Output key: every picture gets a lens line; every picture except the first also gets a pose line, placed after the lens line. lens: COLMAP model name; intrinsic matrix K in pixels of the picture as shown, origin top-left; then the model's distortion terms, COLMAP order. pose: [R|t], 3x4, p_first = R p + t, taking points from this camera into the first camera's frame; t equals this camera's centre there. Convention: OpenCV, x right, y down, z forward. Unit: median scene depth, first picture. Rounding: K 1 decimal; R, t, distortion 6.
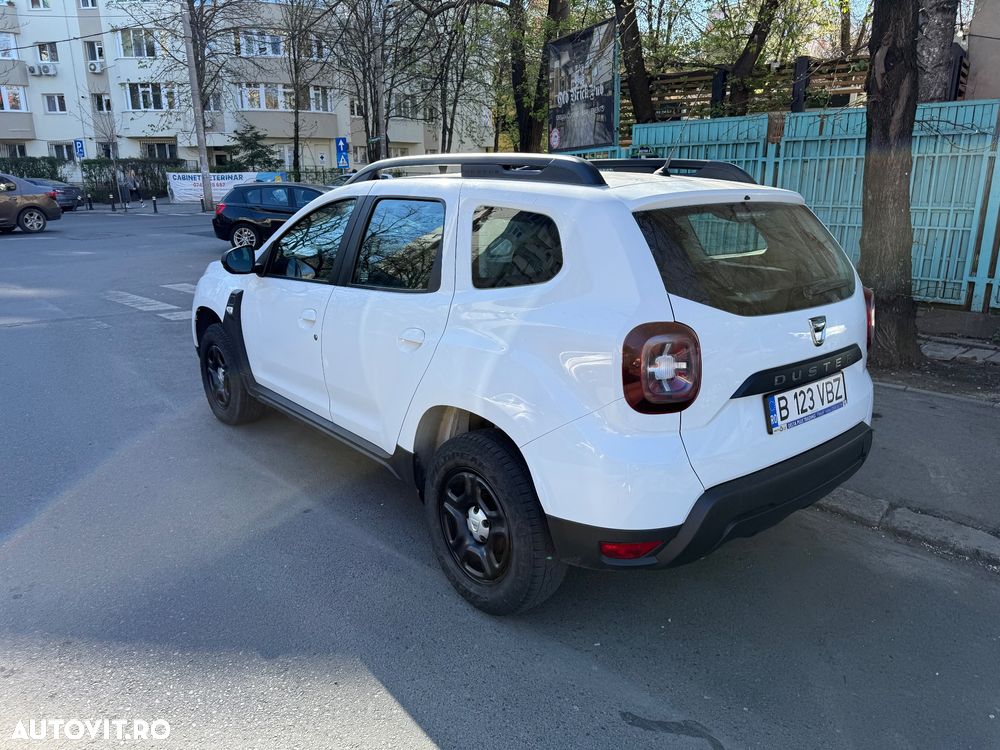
lens RADIAL K [[719.6, 0, 499.2], [0, 719.6, 373.4], [0, 0, 1]] dist [0.042794, -0.047753]
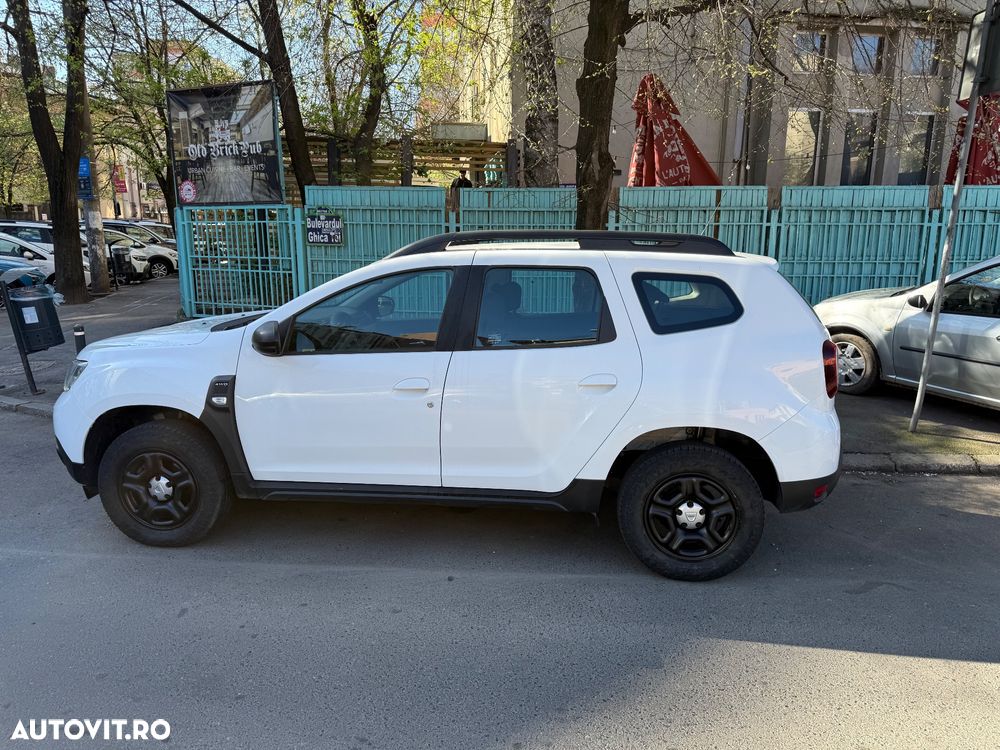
lens RADIAL K [[717.5, 0, 500.9], [0, 717.5, 373.3], [0, 0, 1]] dist [0.071336, -0.115745]
pose [[0.709567, -0.127211, 0.693060, -0.348662], [0.171955, 0.985093, 0.004763, -0.032433], [-0.683335, 0.115795, 0.720864, 0.084040]]
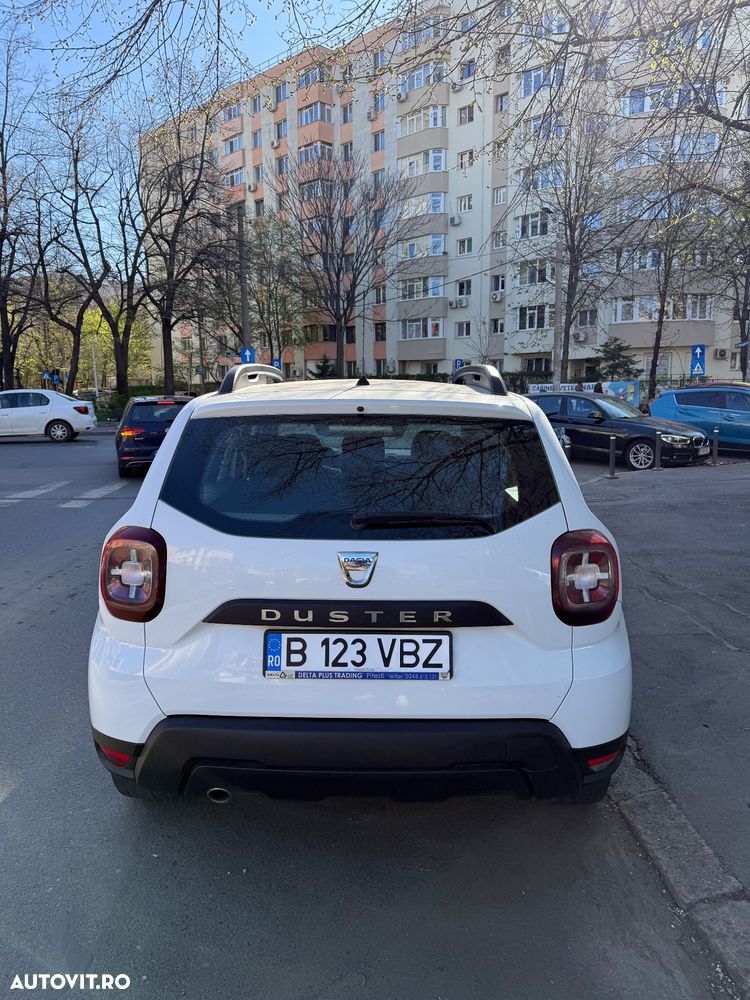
lens RADIAL K [[717.5, 0, 354.7], [0, 717.5, 494.3], [0, 0, 1]] dist [0.071336, -0.115745]
pose [[0.745379, 0.089762, -0.660570, 0.278085], [-0.166553, 0.984544, -0.054151, -0.027798], [0.645500, 0.150383, 0.748809, 0.111375]]
